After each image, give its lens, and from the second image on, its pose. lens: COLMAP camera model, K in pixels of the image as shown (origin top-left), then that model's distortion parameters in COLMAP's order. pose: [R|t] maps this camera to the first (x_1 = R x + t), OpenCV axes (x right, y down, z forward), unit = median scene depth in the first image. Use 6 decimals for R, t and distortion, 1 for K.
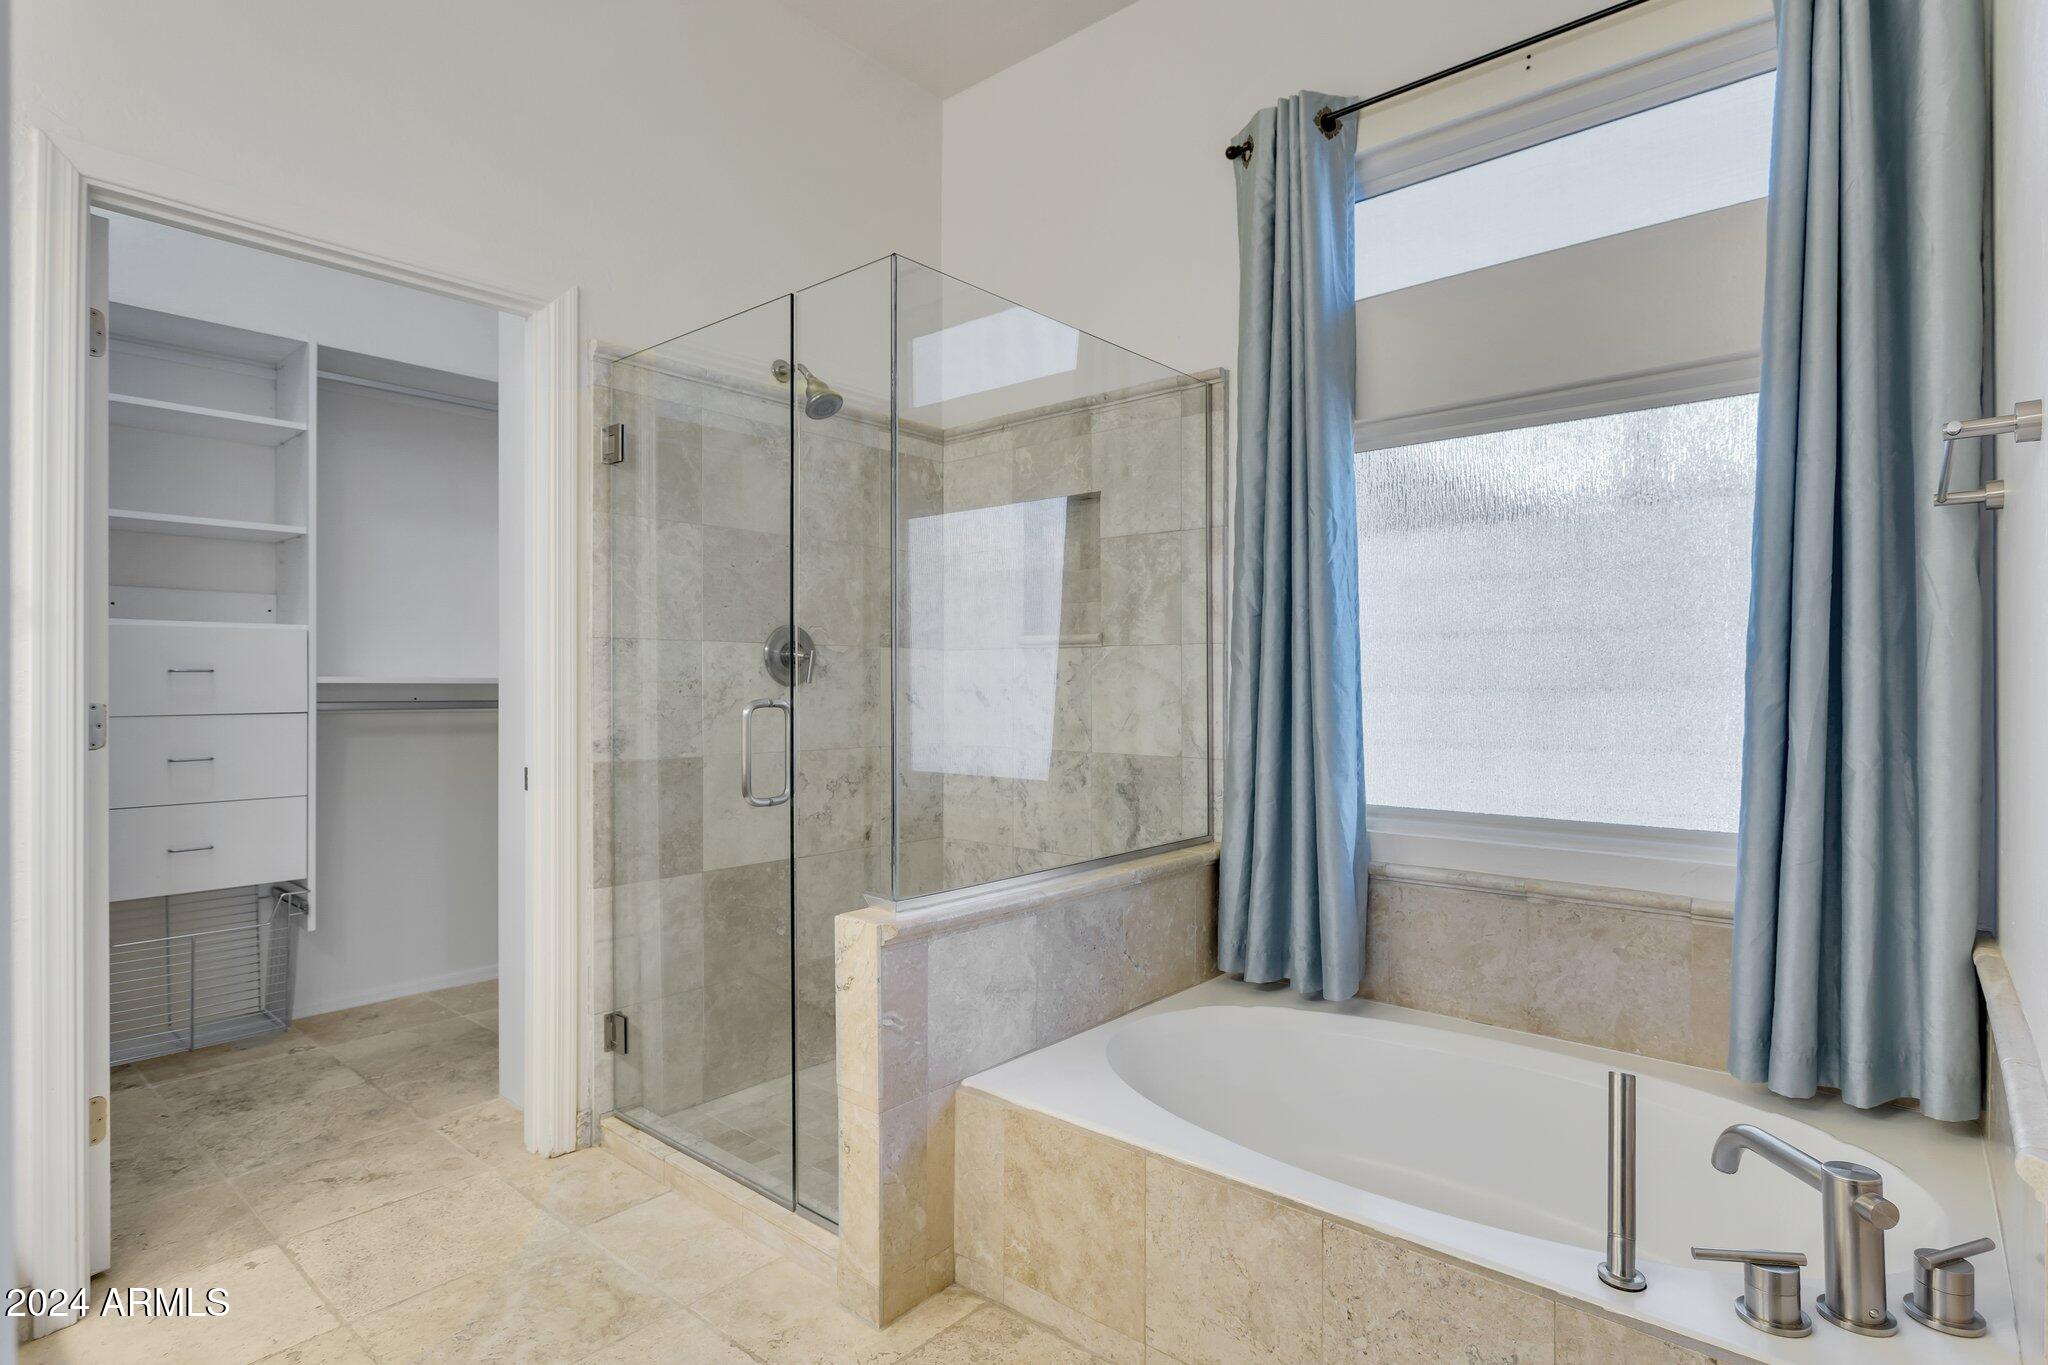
lens RADIAL K [[1038.3, 0, 1025.8], [0, 1038.3, 684.0], [0, 0, 1]] dist [-0.010814, 0.004657]
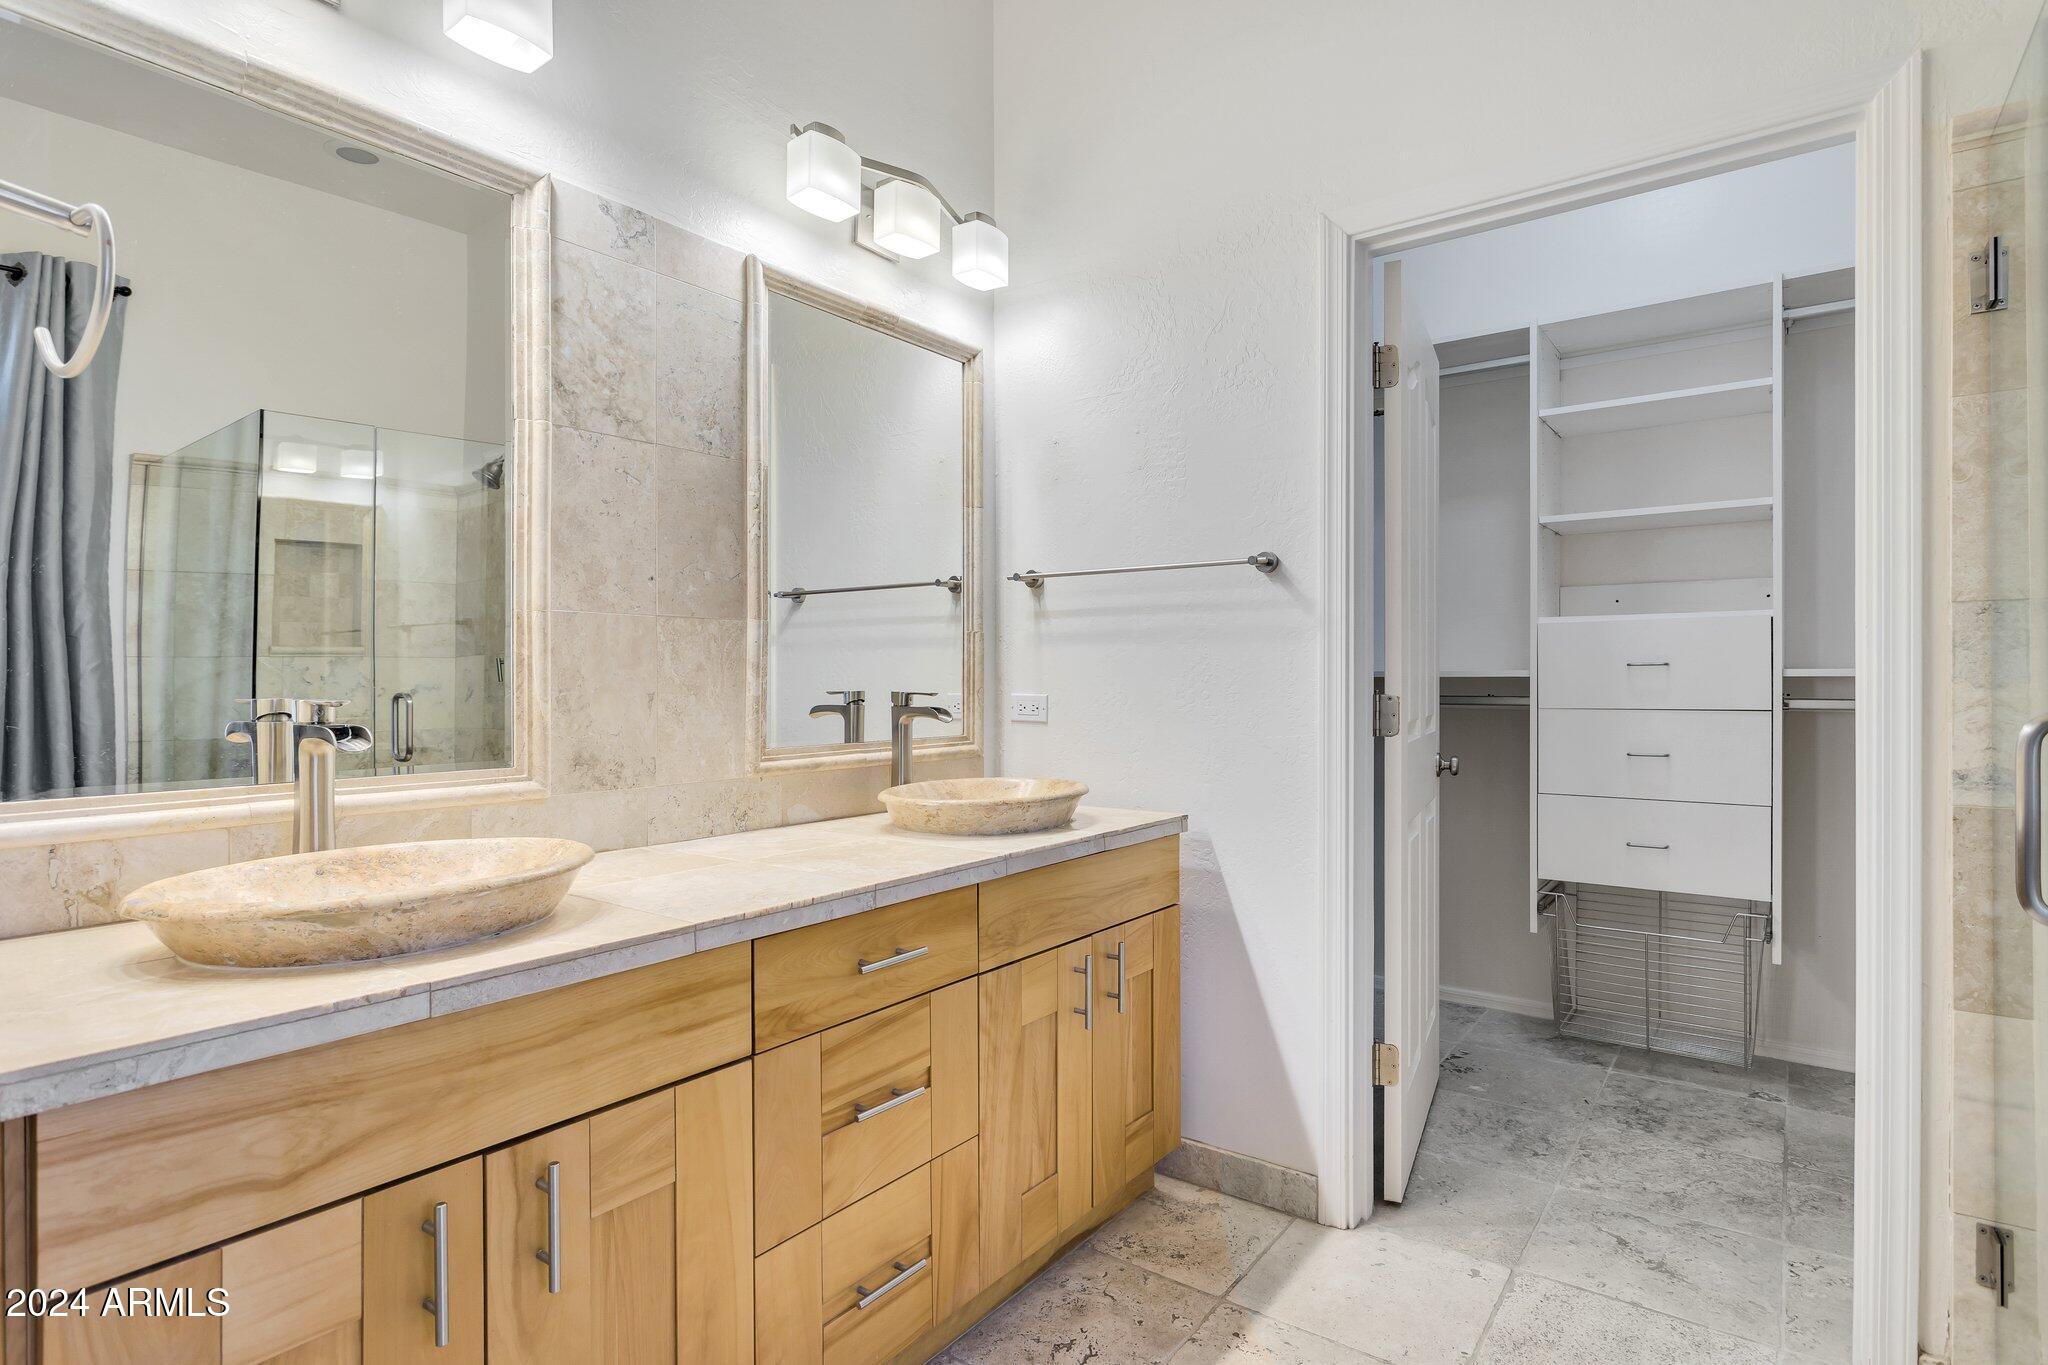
lens RADIAL K [[1038.3, 0, 1032.1], [0, 1038.3, 681.4], [0, 0, 1]] dist [-0.010814, 0.004657]
pose [[0.080376, 0.002156, -0.996762, 0.149940], [0.001153, 0.999997, 0.002256, 0.000368], [0.996764, -0.001331, 0.080374, 0.399566]]
